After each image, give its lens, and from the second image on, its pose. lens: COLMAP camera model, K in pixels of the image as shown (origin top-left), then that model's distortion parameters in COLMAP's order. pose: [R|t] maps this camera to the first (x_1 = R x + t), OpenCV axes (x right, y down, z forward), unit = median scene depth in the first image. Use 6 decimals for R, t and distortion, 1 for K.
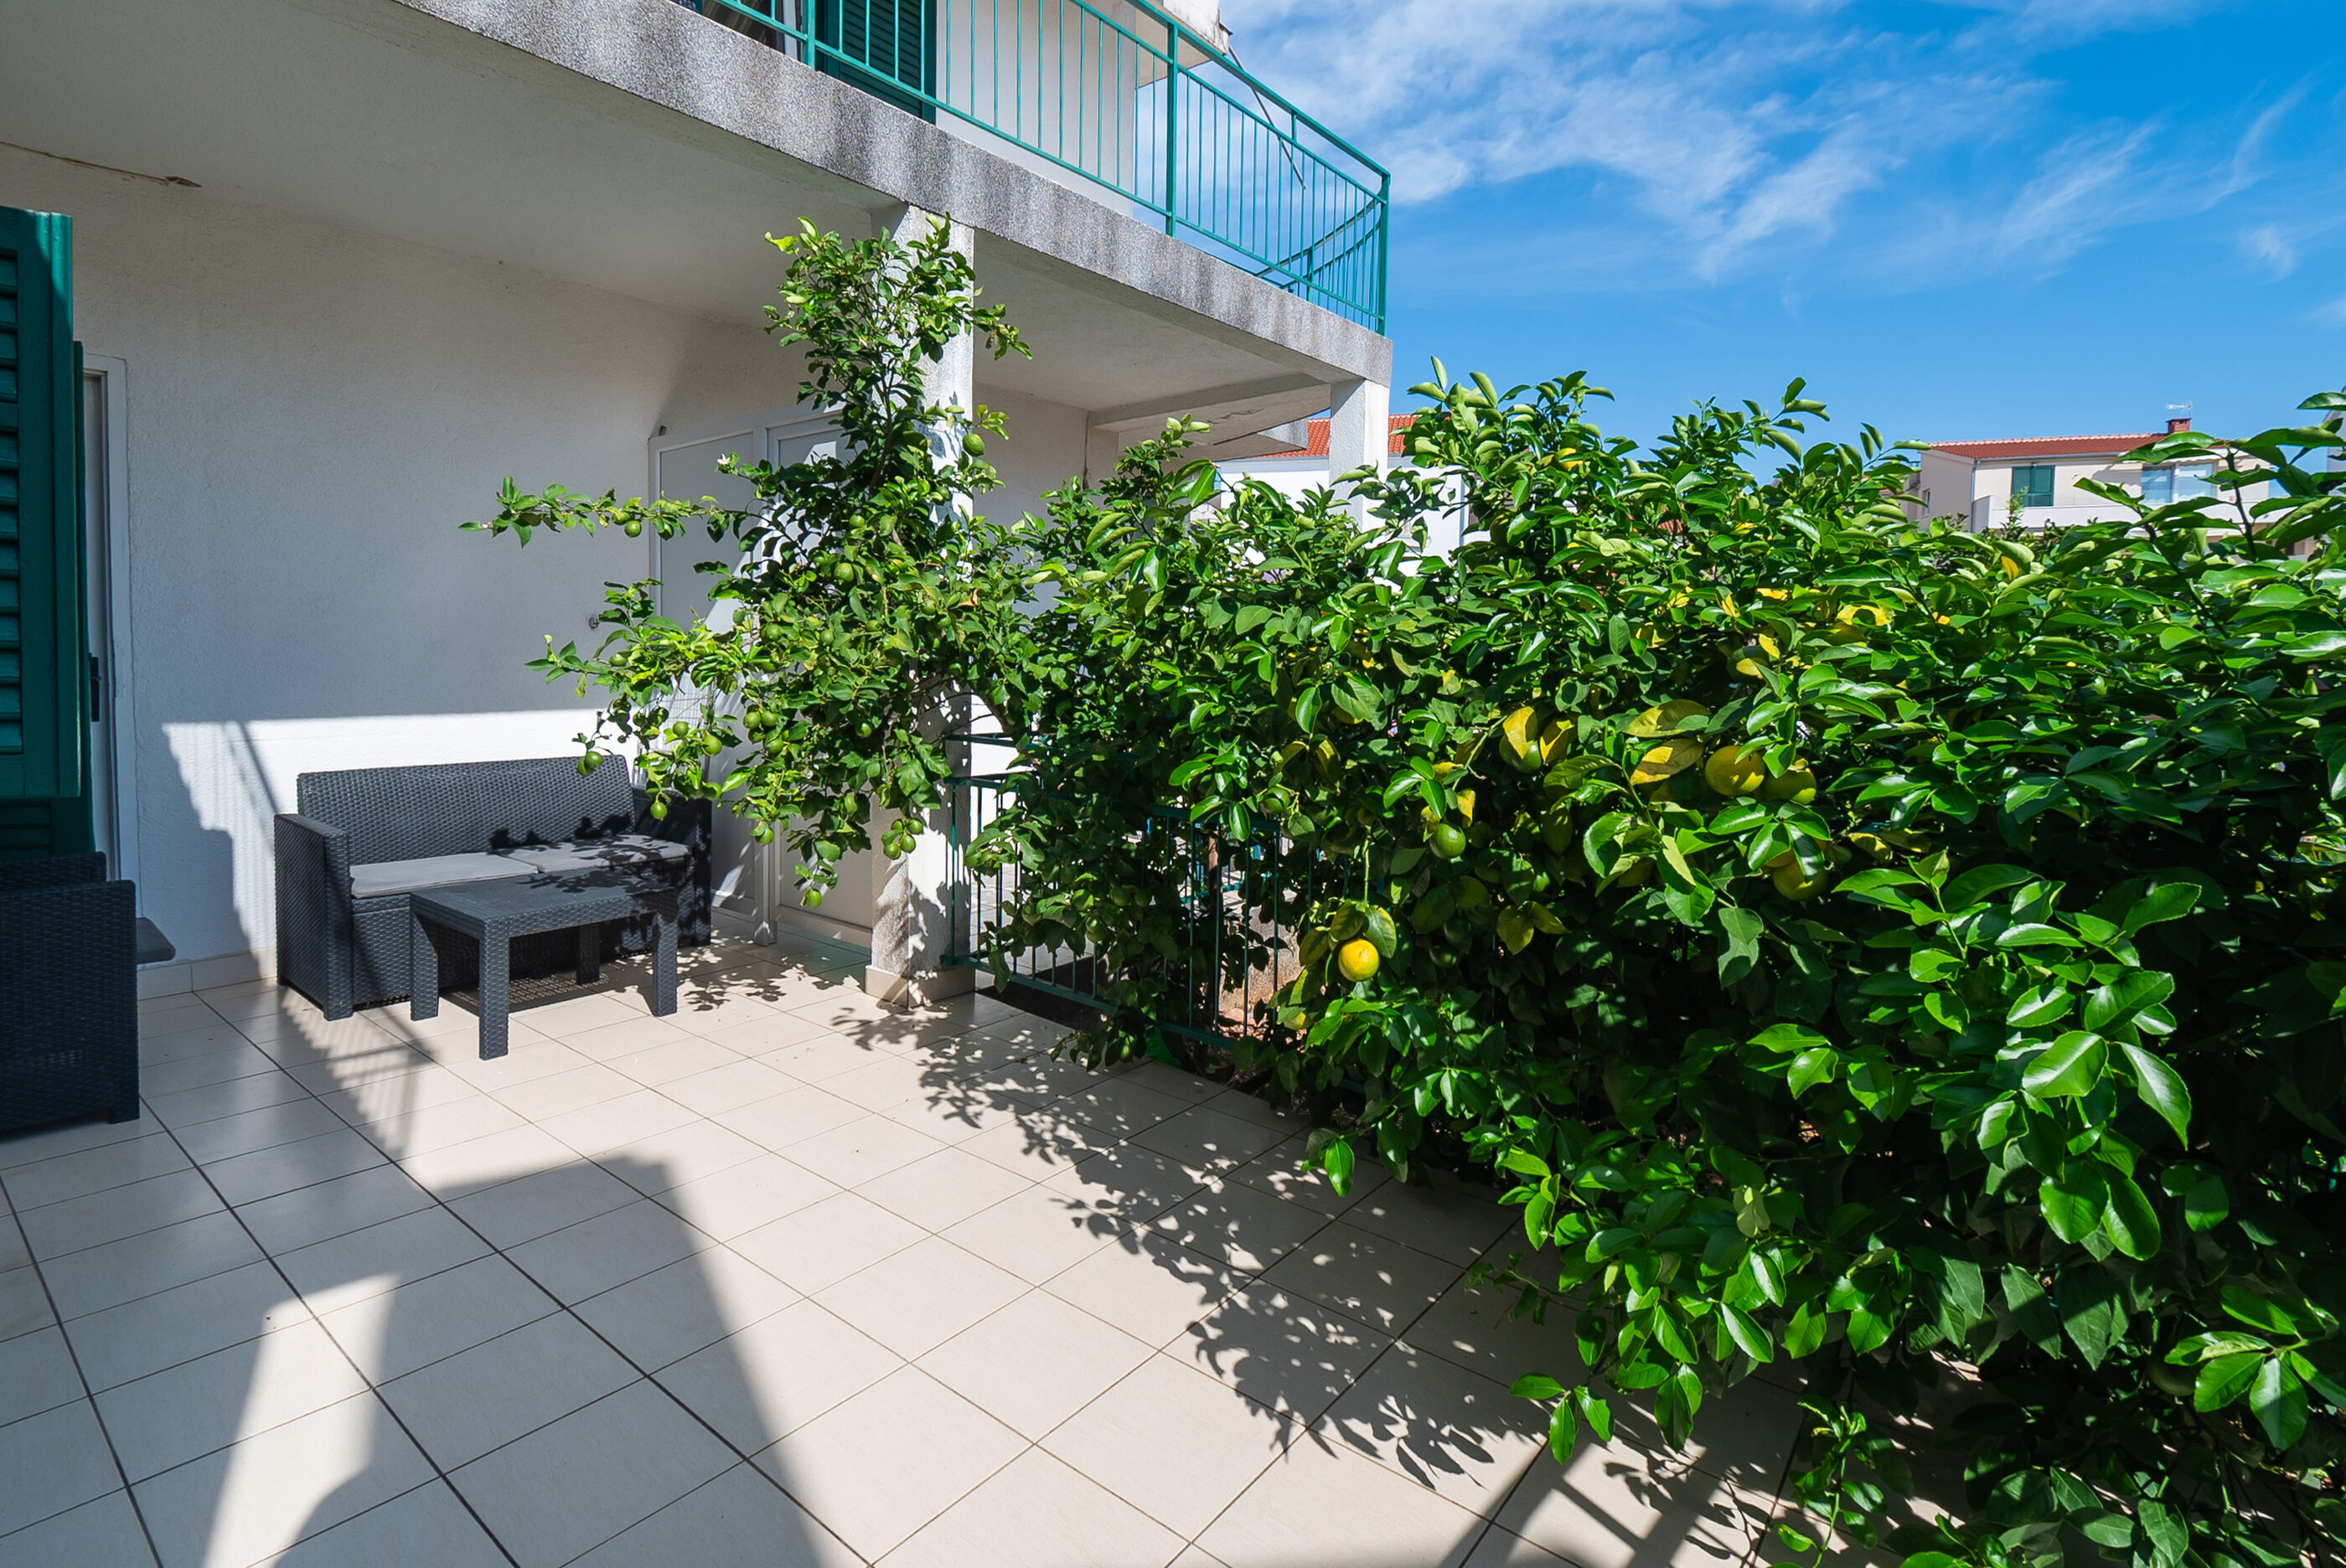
lens RADIAL K [[1122.0, 0, 1242.5], [0, 1122.0, 712.0], [0, 0, 1]] dist [0.012742, -0.012562]
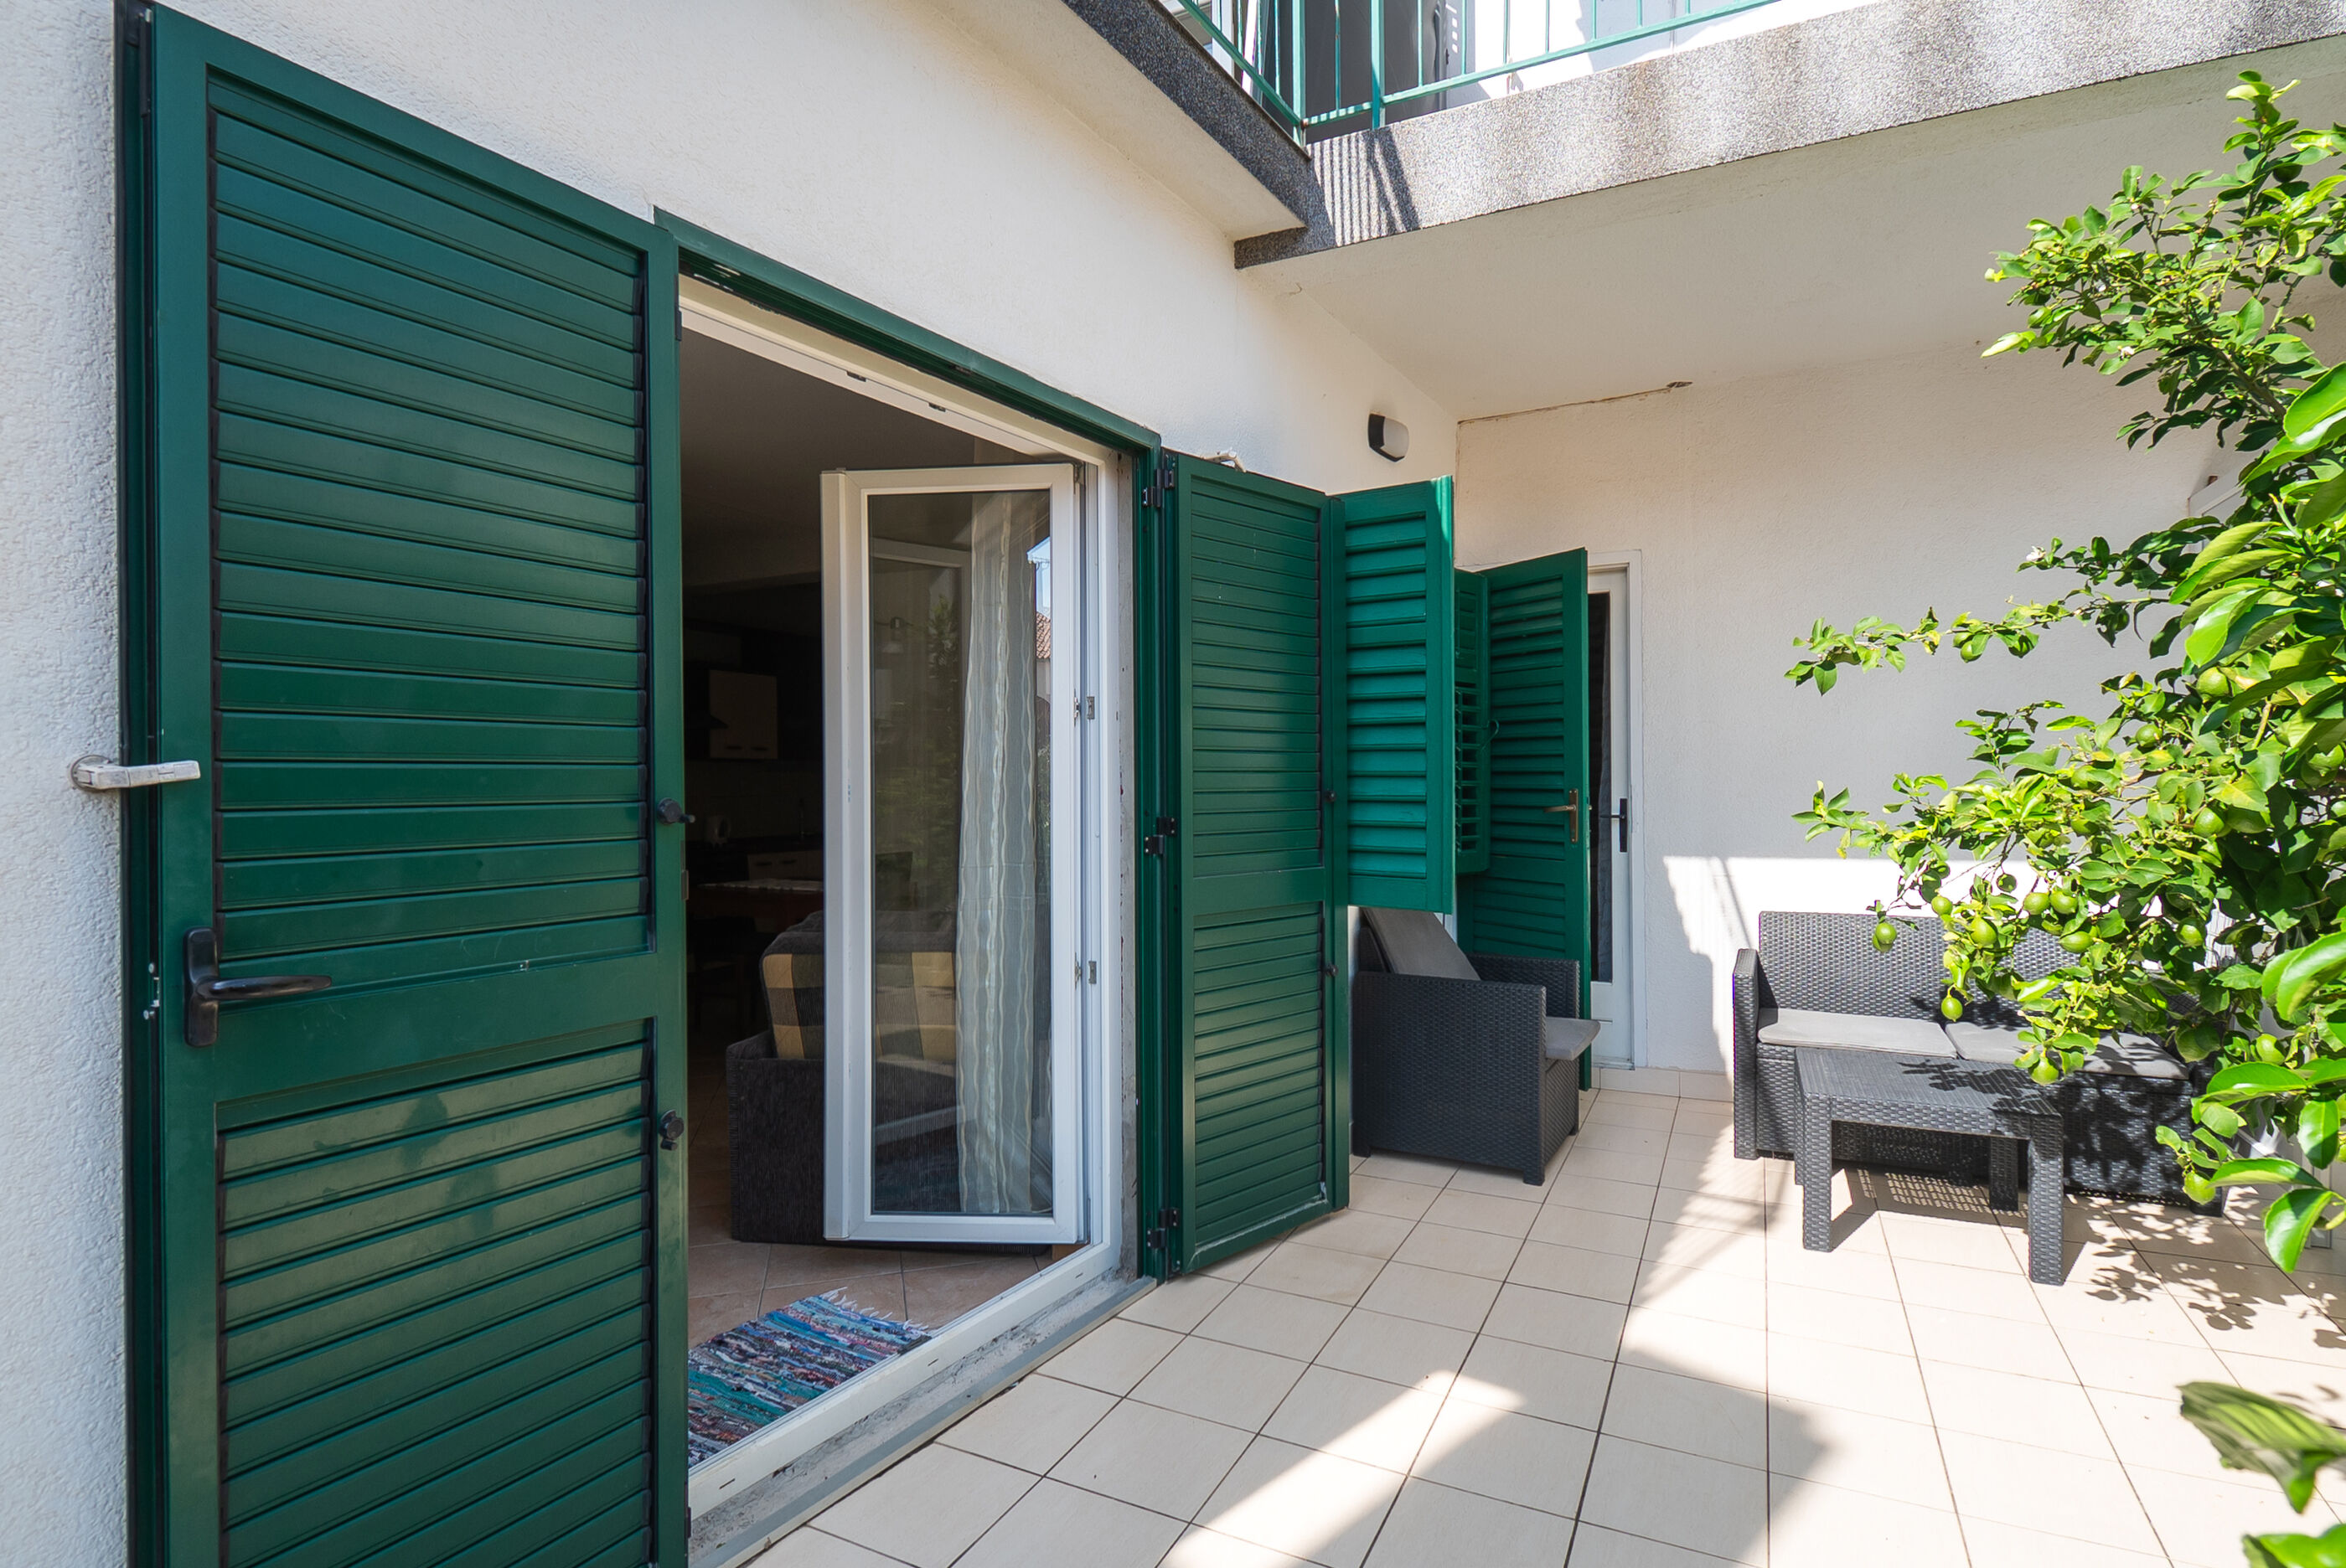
lens RADIAL K [[1254.3, 0, 1168.2], [0, 1254.3, 781.3], [0, 0, 1]] dist [0.003818, 0.000888]
pose [[0.173737, -0.002323, -0.984789, 0.210635], [-0.036186, 0.999307, -0.008742, -0.035972], [0.984127, 0.037154, 0.173533, 0.263374]]
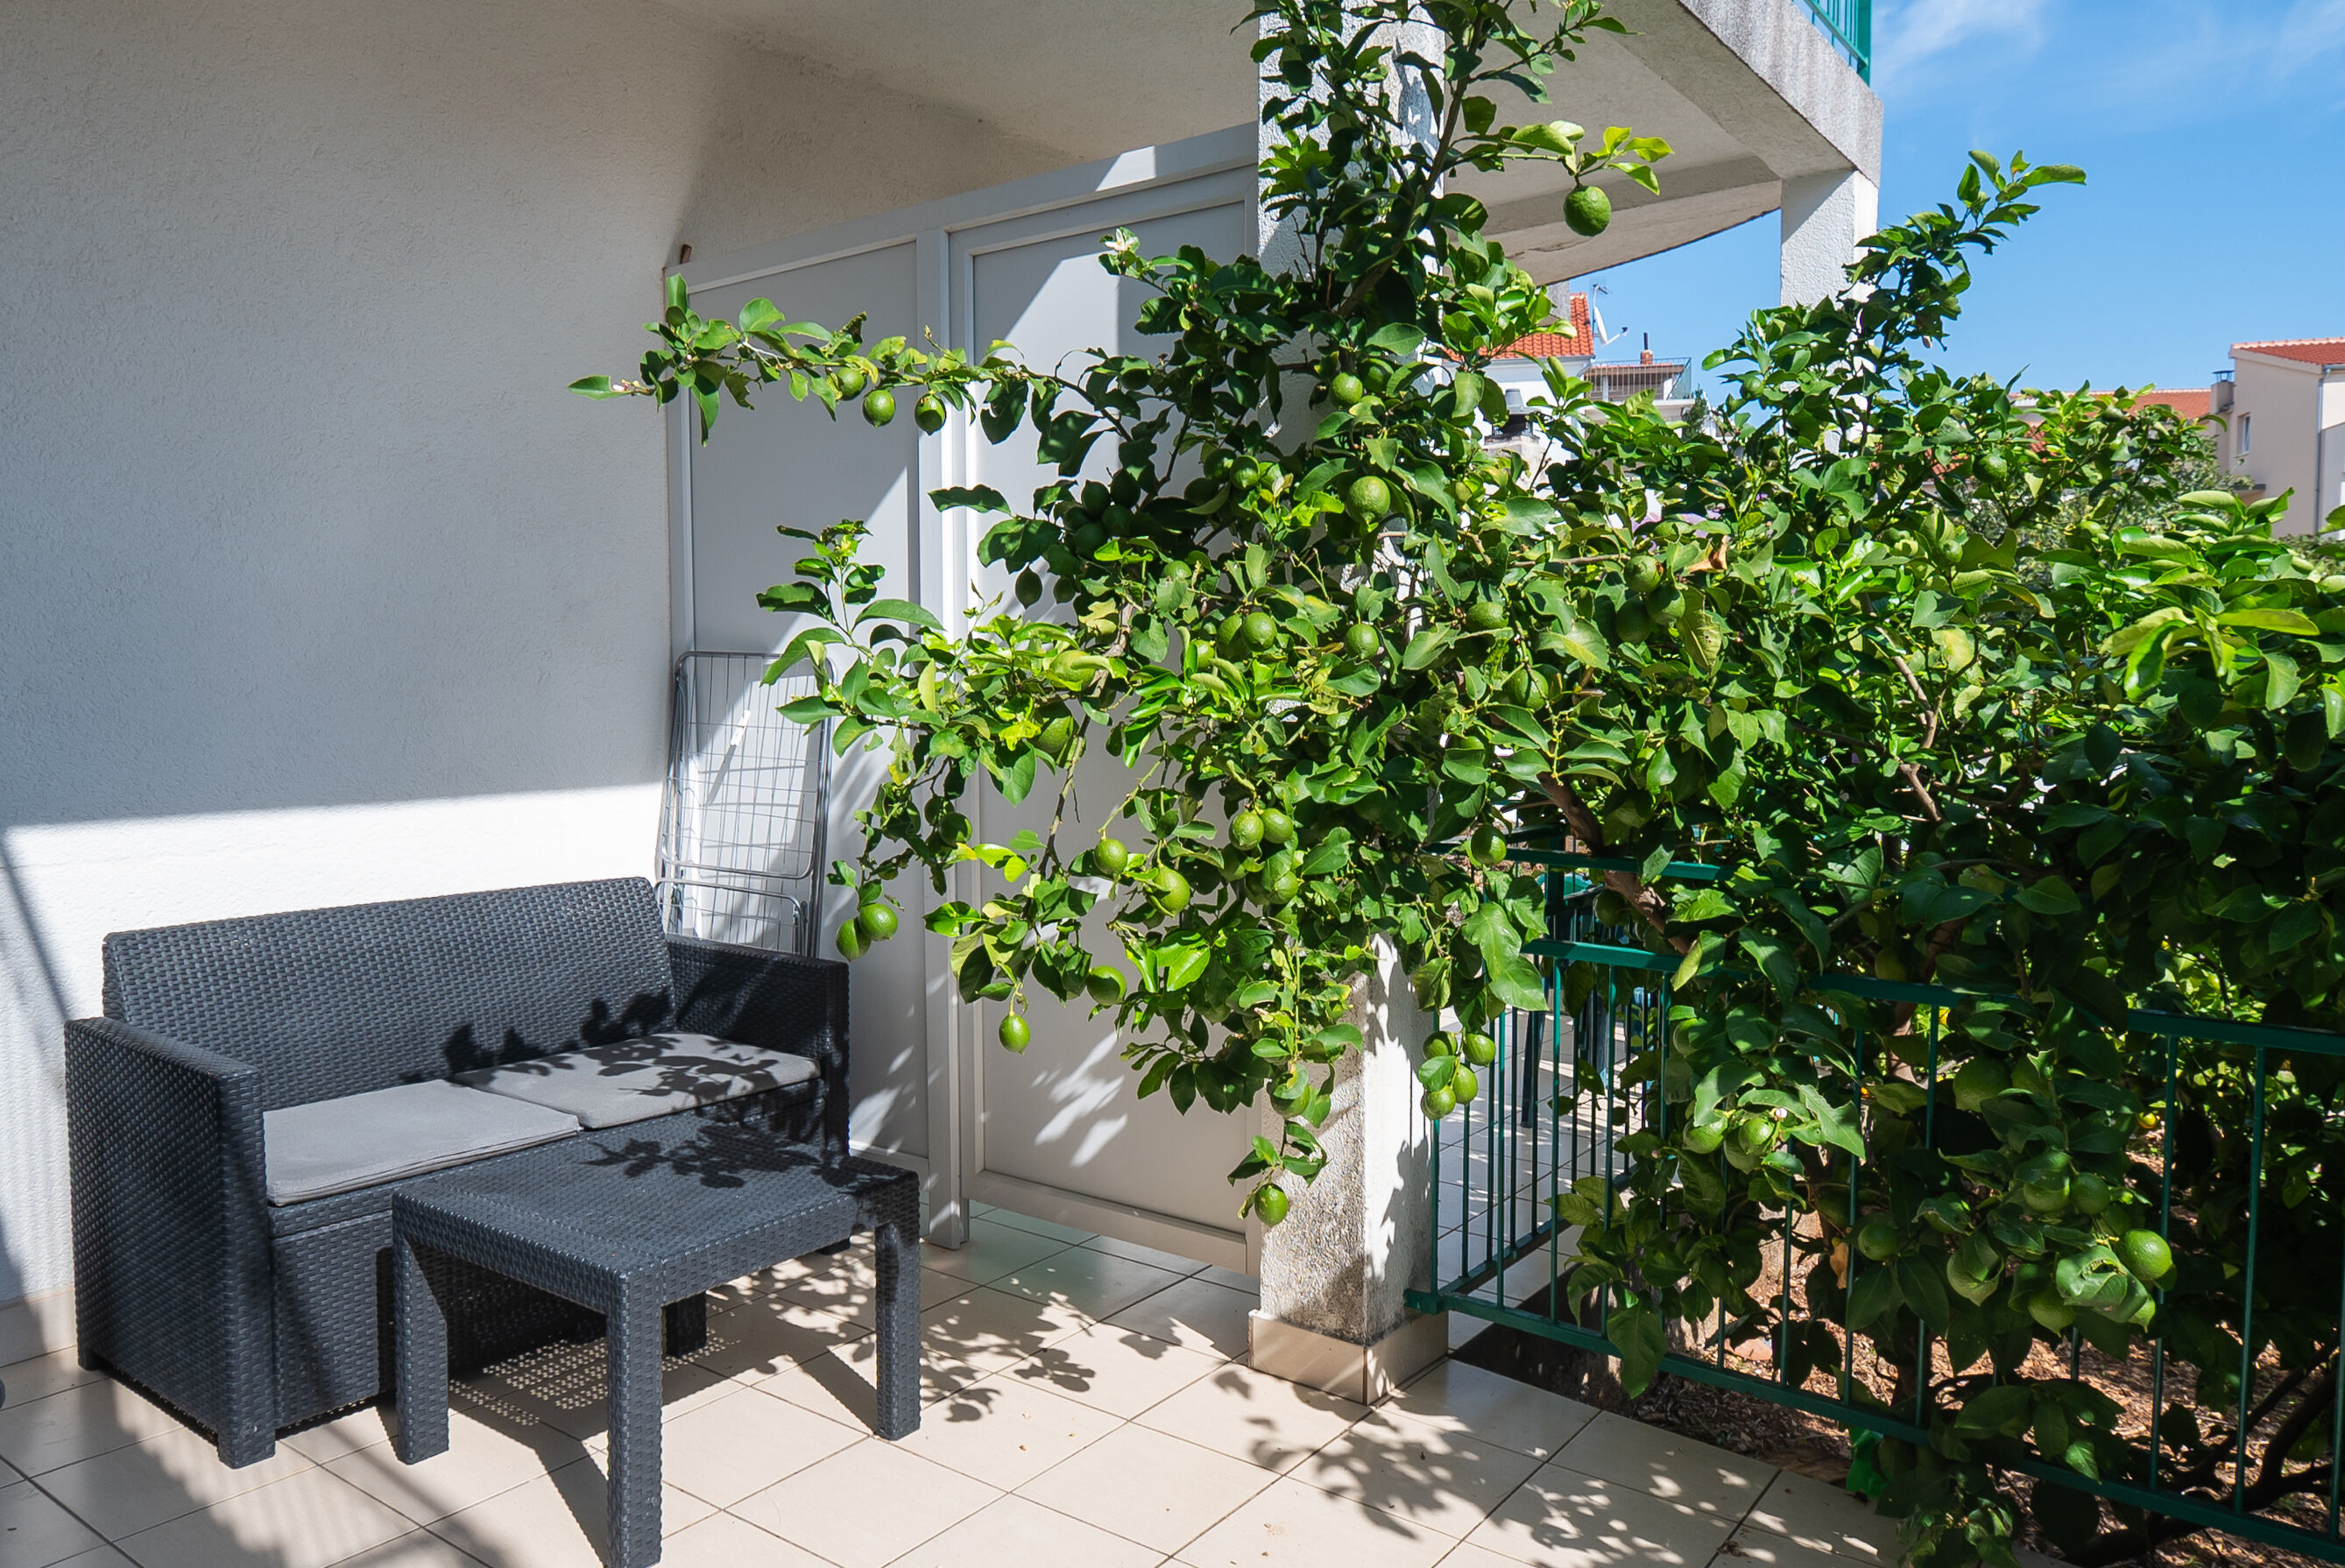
lens RADIAL K [[1661.7, 0, 1154.5], [0, 1661.7, 804.8], [0, 0, 1]] dist [-0.019823, 0.002728]
pose [[0.999957, -0.009117, -0.001834, -0.395299], [0.009165, 0.999553, 0.028452, -0.017905], [0.001574, -0.028468, 0.999593, 0.297690]]
